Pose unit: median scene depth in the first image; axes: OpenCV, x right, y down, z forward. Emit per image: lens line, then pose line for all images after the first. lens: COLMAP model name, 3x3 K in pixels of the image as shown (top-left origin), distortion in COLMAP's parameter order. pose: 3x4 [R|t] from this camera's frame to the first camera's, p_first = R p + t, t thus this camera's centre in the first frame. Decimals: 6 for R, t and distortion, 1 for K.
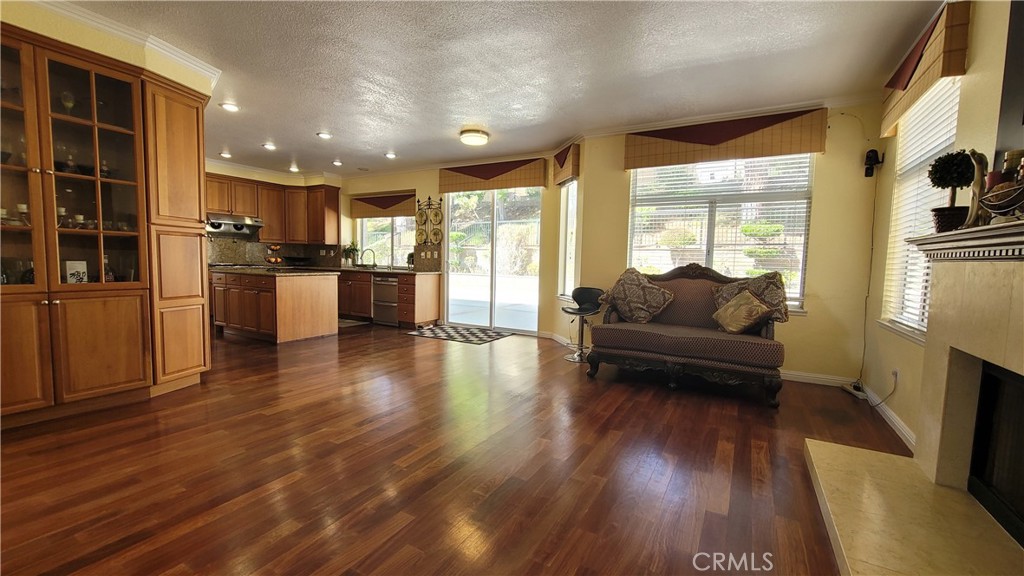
lens RADIAL K [[420.9, 0, 512.2], [0, 420.9, 291.2], [0, 0, 1]] dist [-0.000547, 0.000050]
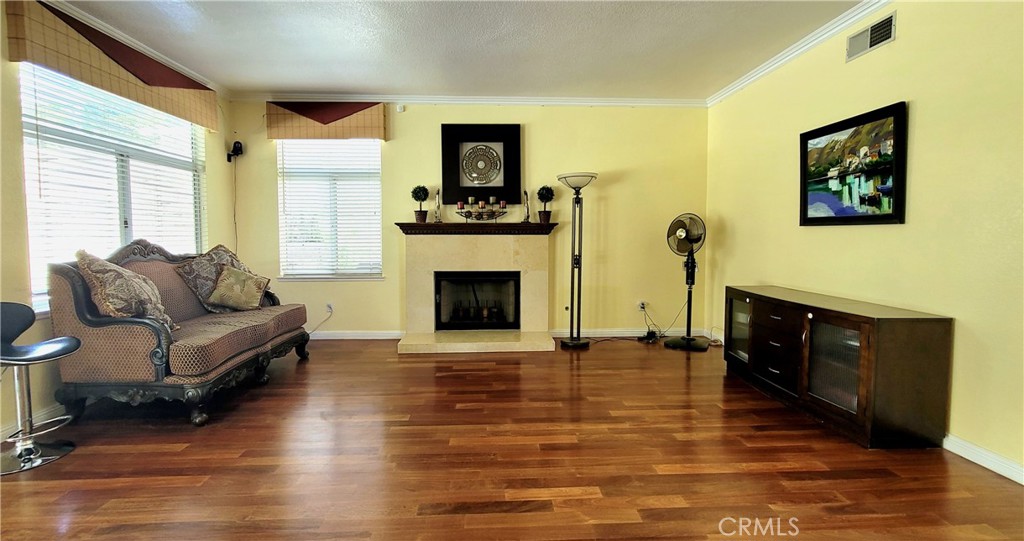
lens RADIAL K [[448.8, 0, 514.4], [0, 448.8, 256.3], [0, 0, 1]] dist [-0.001270, -0.000194]
pose [[-0.540606, -0.063986, 0.838839, -0.364745], [0.048098, 0.993122, 0.106752, -0.056962], [-0.839900, 0.098057, -0.533810, 0.558701]]
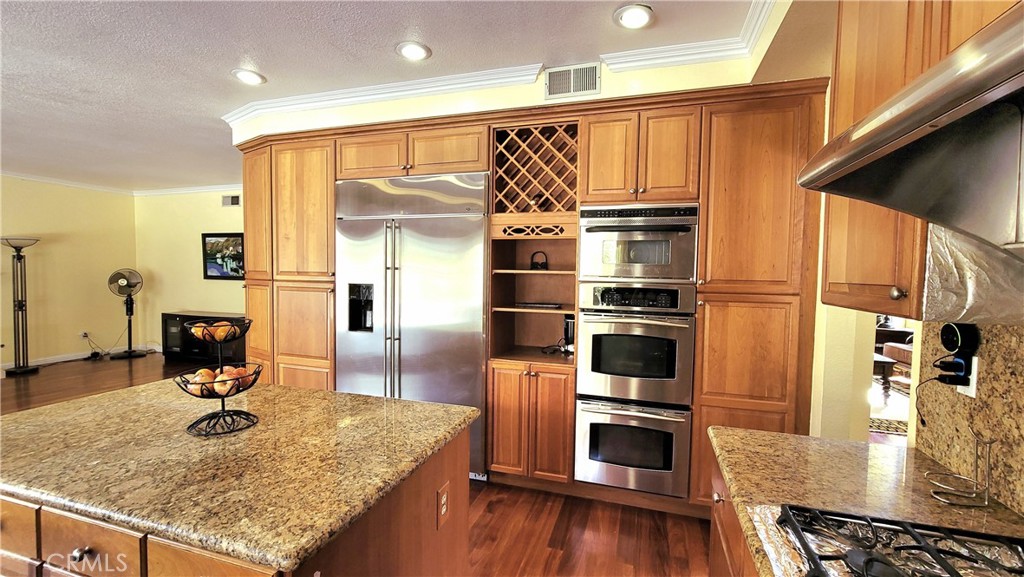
lens RADIAL K [[420.9, 0, 512.2], [0, 420.9, 291.7], [0, 0, 1]] dist [-0.000547, 0.000050]
pose [[-0.980206, -0.029009, -0.195844, -0.616125], [-0.052197, 0.992074, 0.114302, -0.141170], [0.190976, 0.122262, -0.973951, 1.090646]]
